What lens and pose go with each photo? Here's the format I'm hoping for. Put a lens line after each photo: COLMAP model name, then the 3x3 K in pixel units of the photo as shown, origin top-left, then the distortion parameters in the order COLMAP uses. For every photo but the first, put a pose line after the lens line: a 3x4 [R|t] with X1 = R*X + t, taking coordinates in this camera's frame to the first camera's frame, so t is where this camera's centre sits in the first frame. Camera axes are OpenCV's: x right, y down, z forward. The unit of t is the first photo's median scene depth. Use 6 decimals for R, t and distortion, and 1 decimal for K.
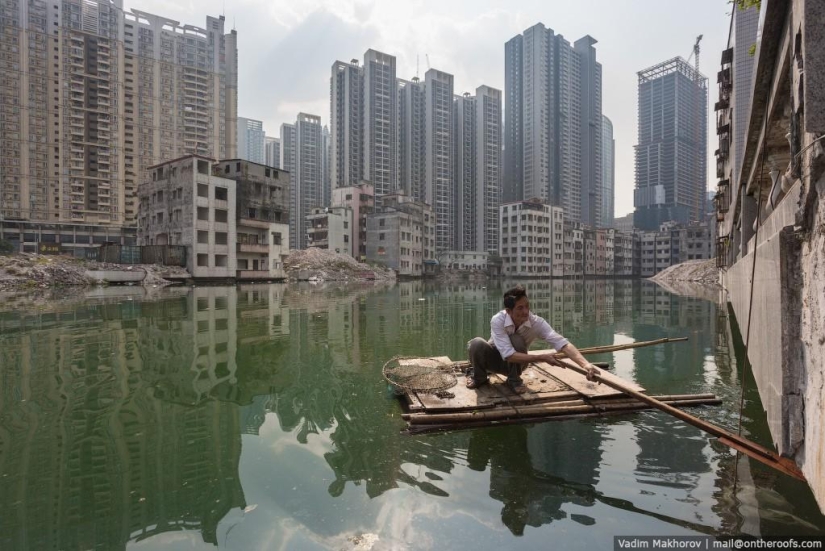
lens RADIAL K [[400.2, 0, 412.5], [0, 400.2, 275.5], [0, 0, 1]] dist [-0.021104, 0.011685]
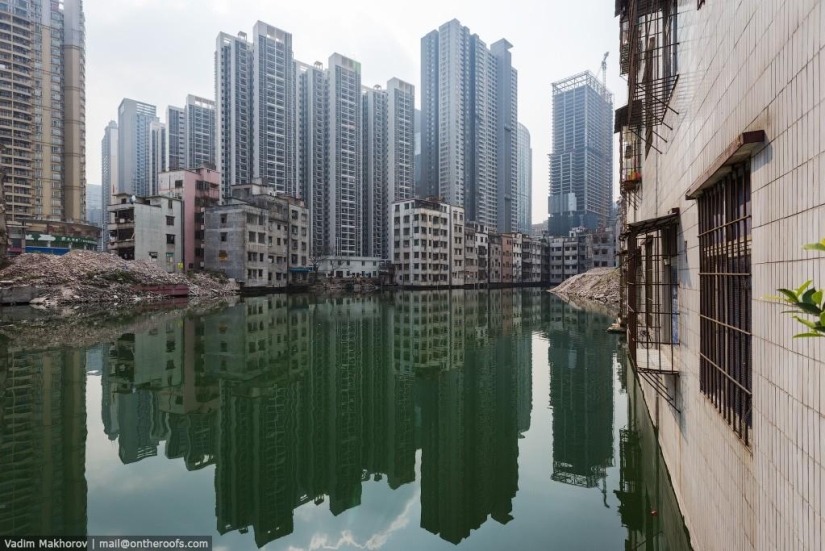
lens RADIAL K [[392.6, 0, 412.5], [0, 392.6, 275.5], [0, 0, 1]] dist [0.003558, 0.001653]
pose [[0.986421, -0.001035, 0.164233, 0.108846], [0.002272, 0.999970, -0.007343, -0.012460], [-0.164221, 0.007617, 0.986394, 0.142542]]
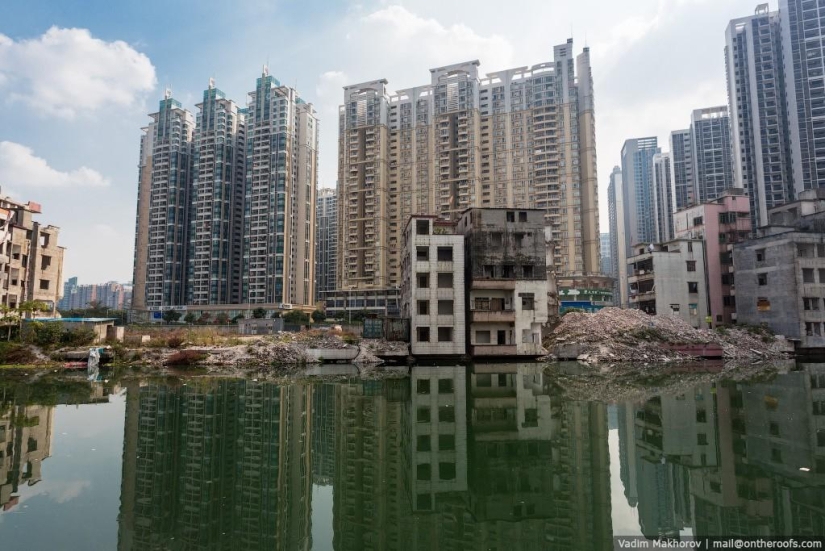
lens RADIAL K [[478.3, 0, 412.5], [0, 478.3, 275.5], [0, 0, 1]] dist [0.001731, 0.002681]
pose [[0.624285, -0.085181, -0.776539, 0.100732], [0.000291, 0.994063, -0.108809, -0.019994], [0.781197, 0.067702, 0.620603, 0.127896]]
